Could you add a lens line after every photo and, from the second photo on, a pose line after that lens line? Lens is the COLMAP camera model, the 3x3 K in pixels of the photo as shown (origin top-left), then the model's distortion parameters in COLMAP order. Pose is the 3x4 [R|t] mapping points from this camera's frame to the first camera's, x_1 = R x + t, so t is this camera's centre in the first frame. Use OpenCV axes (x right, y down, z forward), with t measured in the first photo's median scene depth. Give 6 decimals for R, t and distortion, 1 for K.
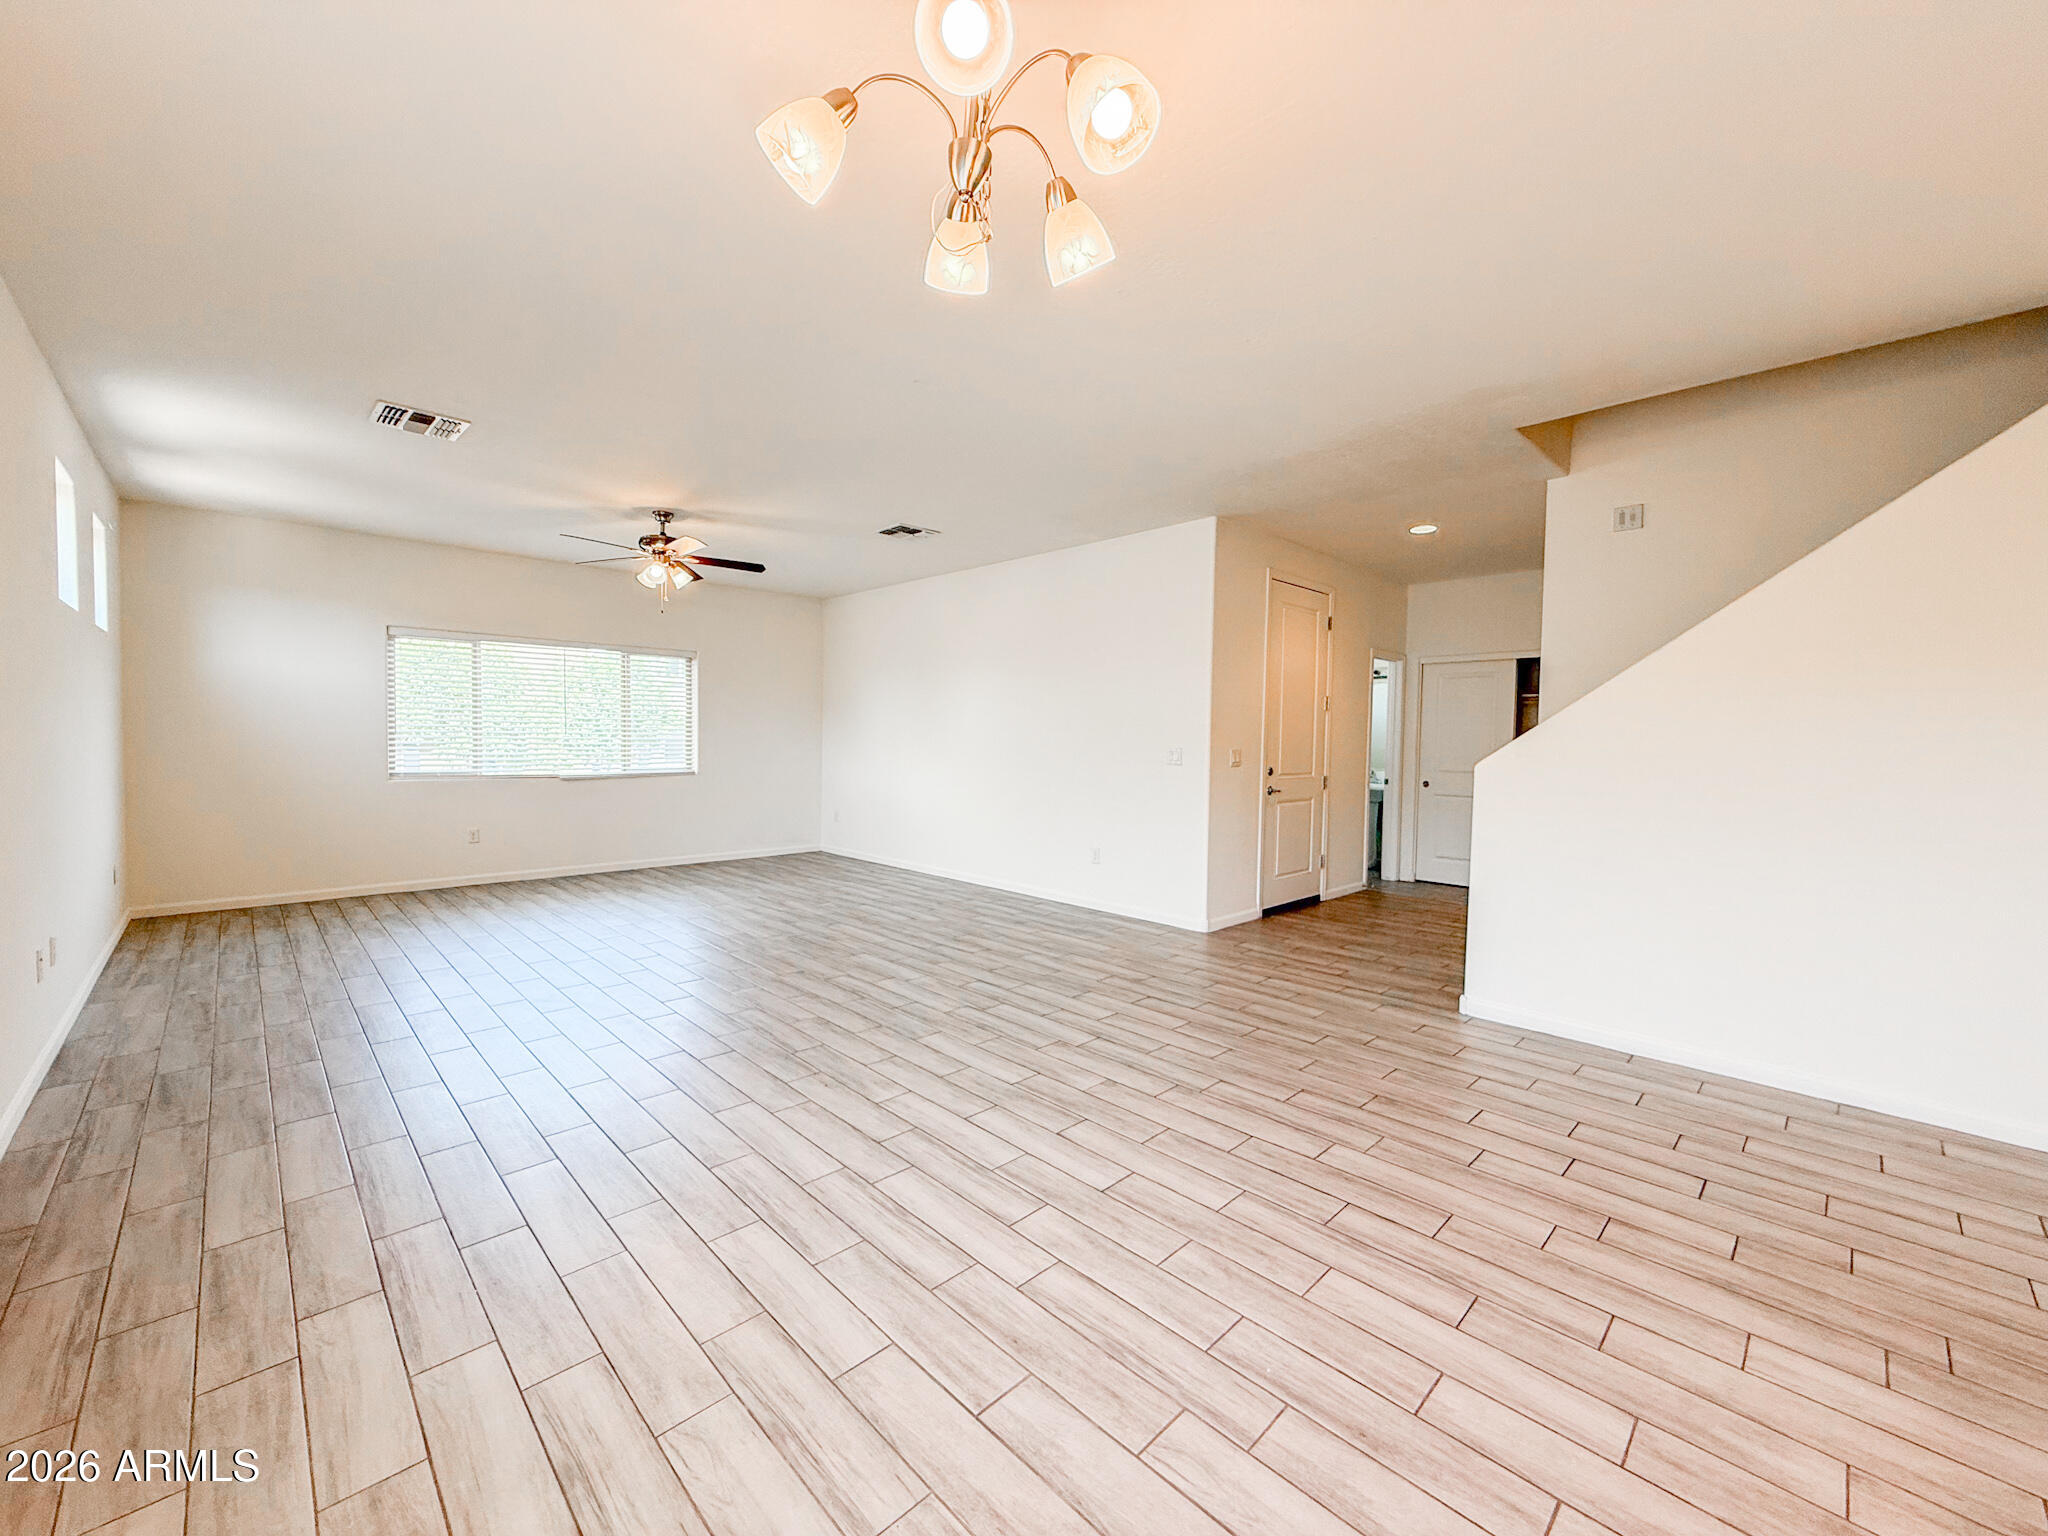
lens RADIAL K [[818.1, 0, 1021.5], [0, 818.1, 766.3], [0, 0, 1]] dist [0.001070, 0.000023]
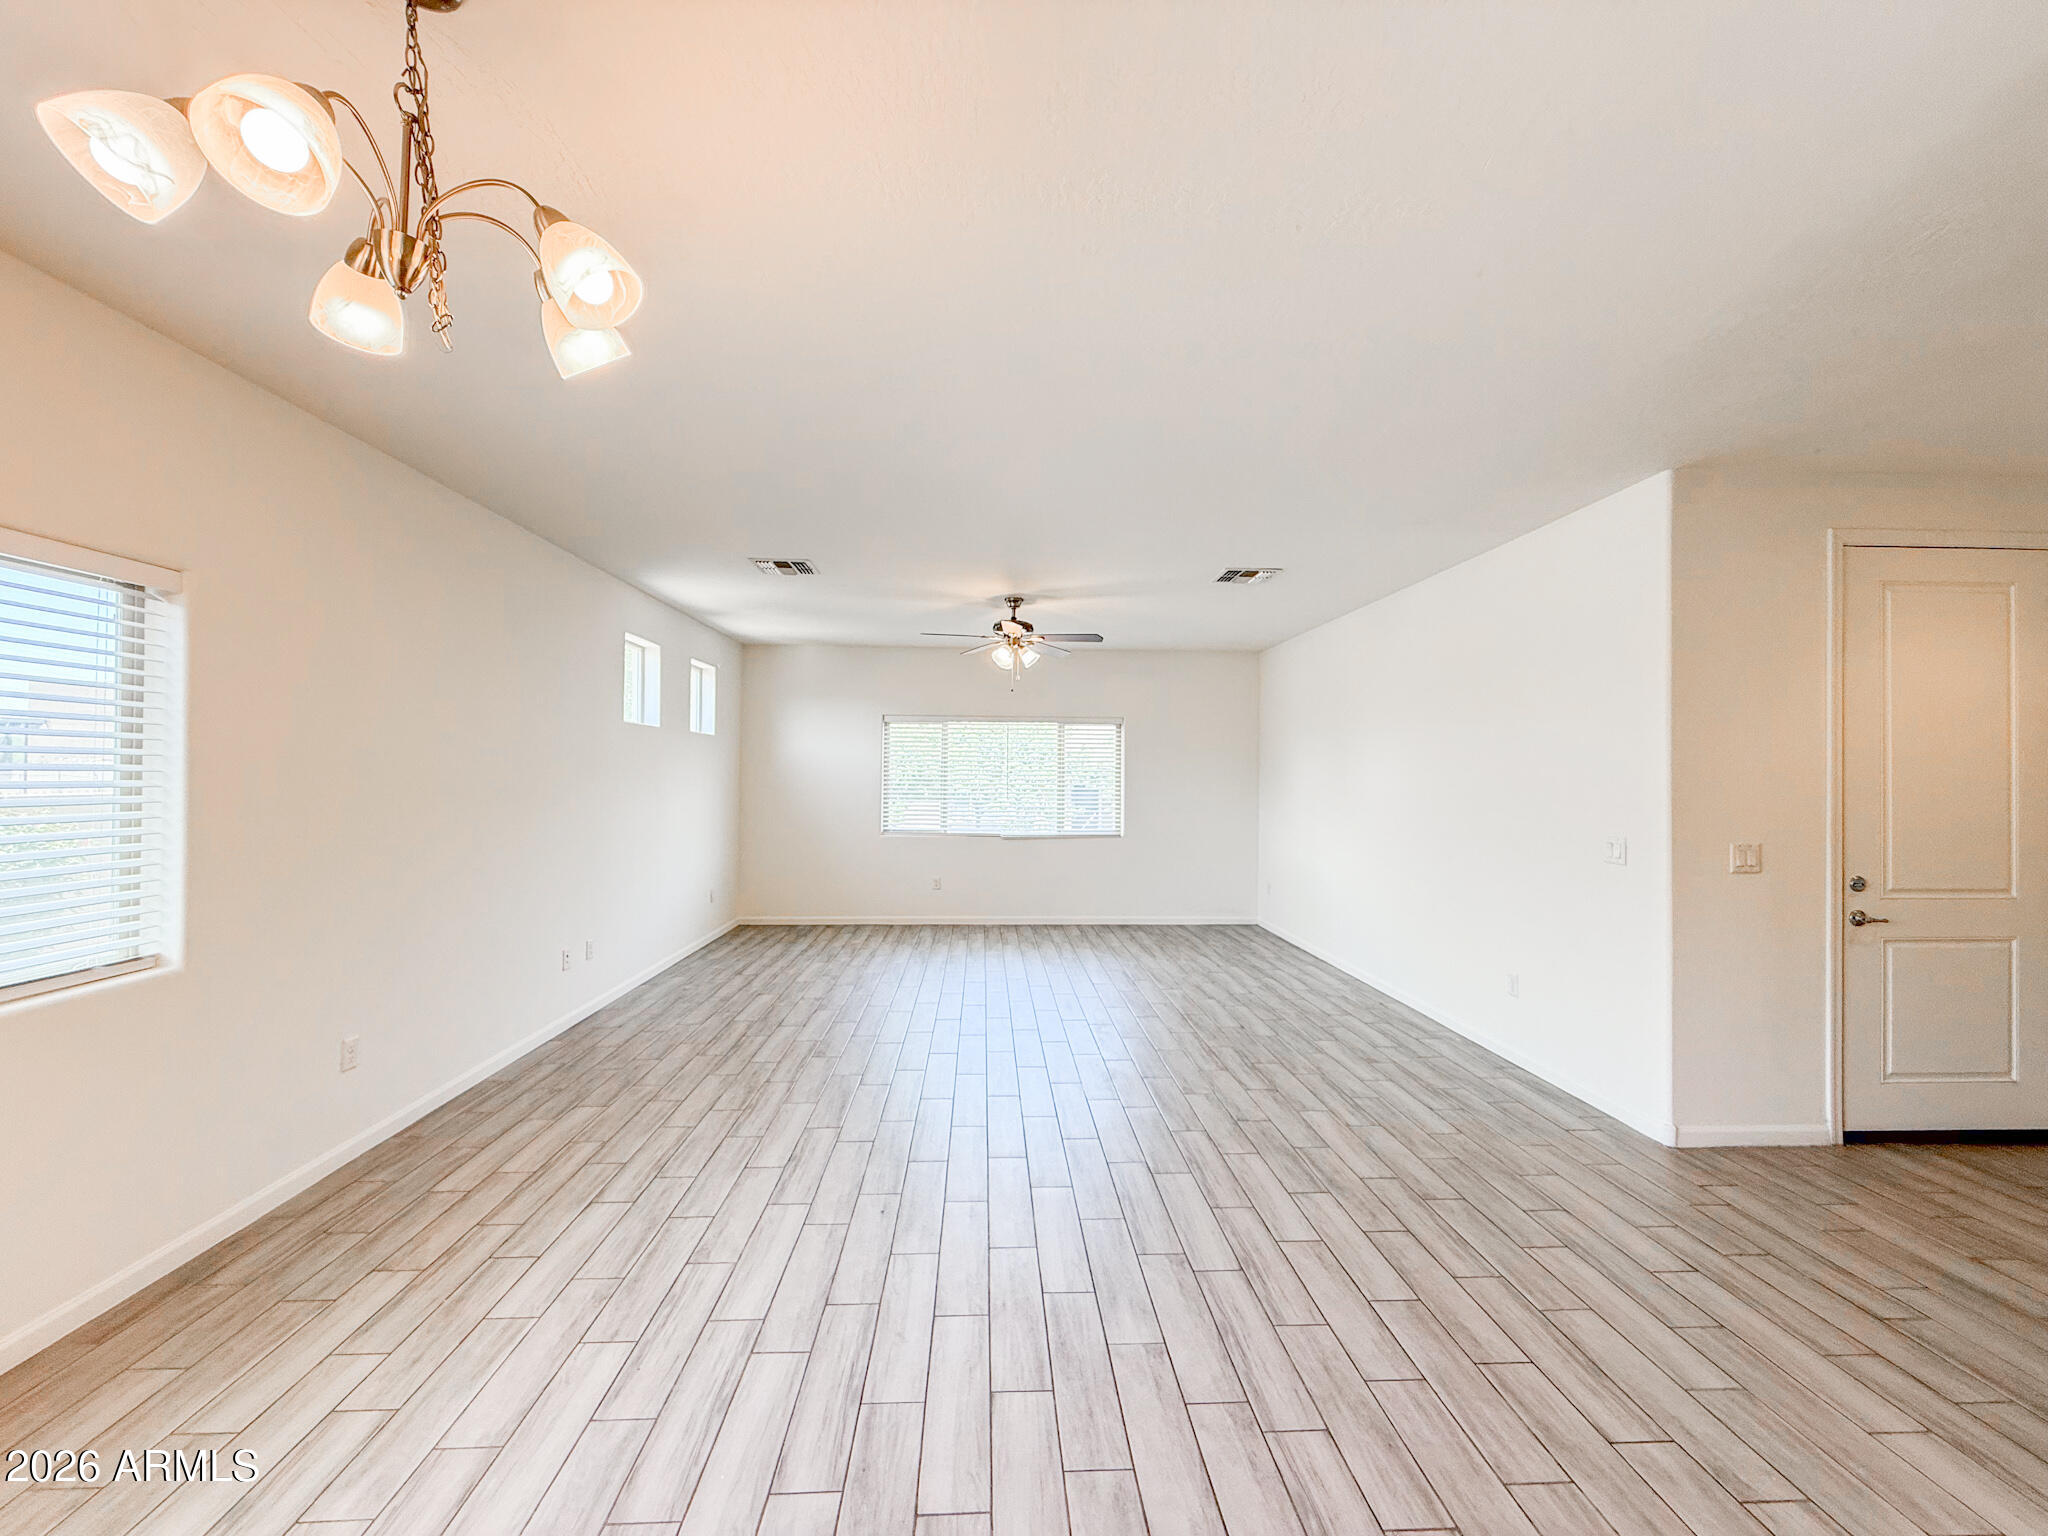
lens RADIAL K [[818.1, 0, 1017.9], [0, 818.1, 763.5], [0, 0, 1]] dist [0.001070, 0.000023]
pose [[0.749054, -0.018624, -0.662247, 0.333033], [-0.022258, 0.998333, -0.053252, -0.045262], [0.662135, 0.054629, 0.747391, 0.260293]]
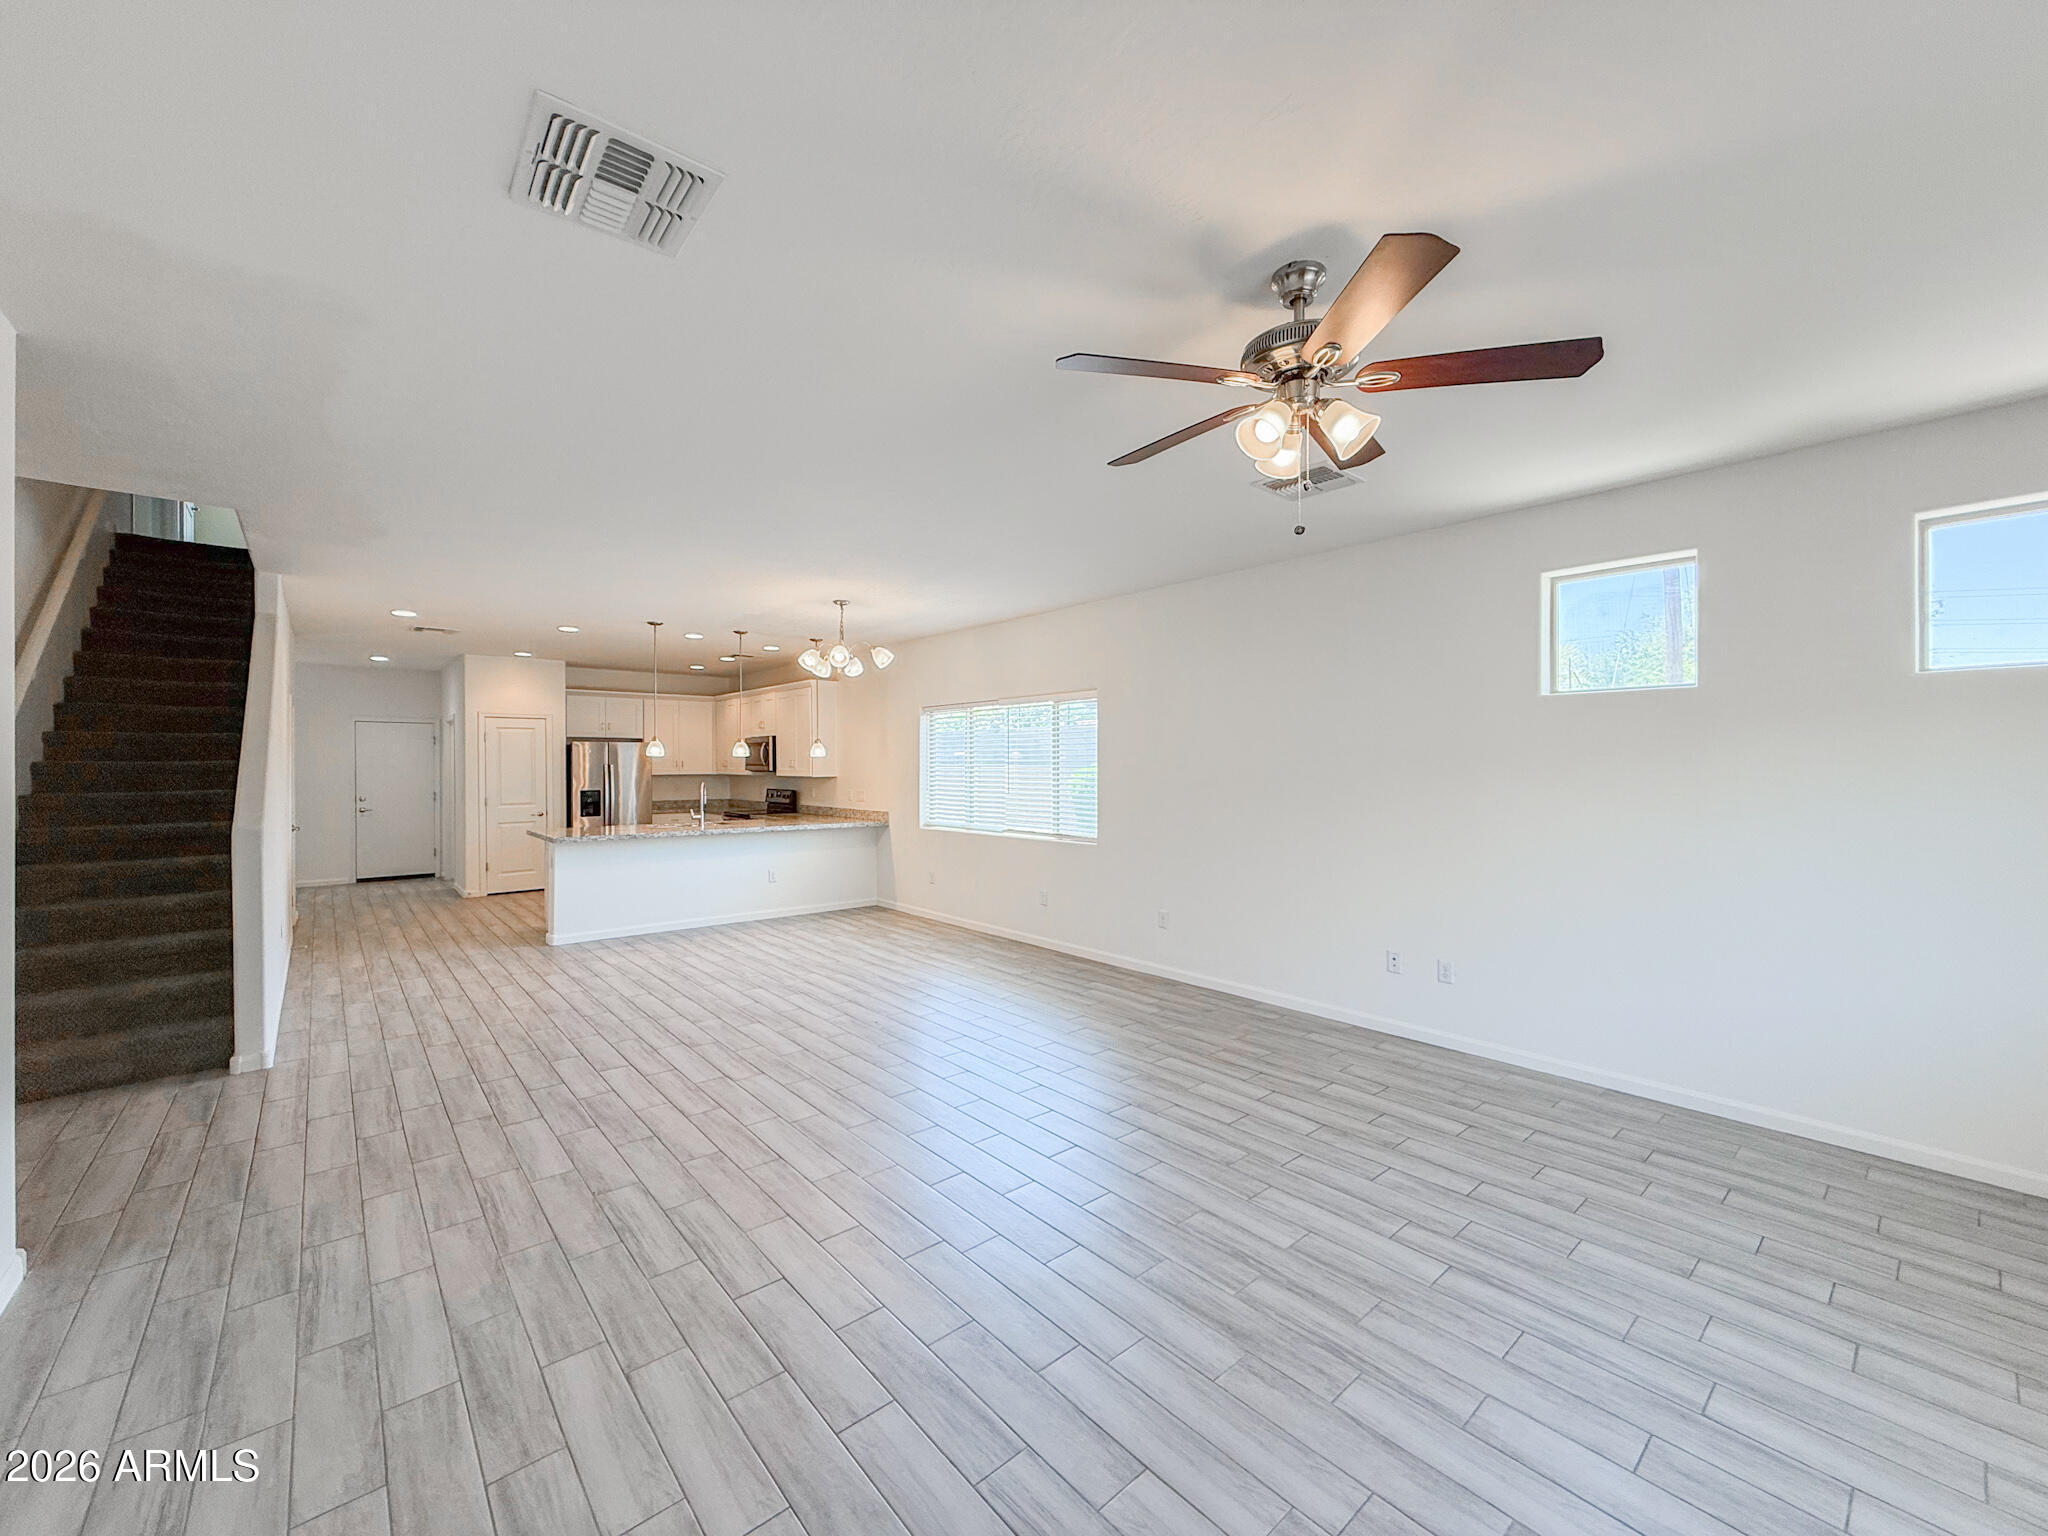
lens RADIAL K [[818.1, 0, 1021.4], [0, 818.1, 768.3], [0, 0, 1]] dist [0.001070, 0.000023]
pose [[-0.998215, -0.011538, 0.058591, -0.409218], [-0.009112, 0.999097, 0.041502, -0.113666], [-0.059017, 0.040894, -0.997419, 1.714298]]
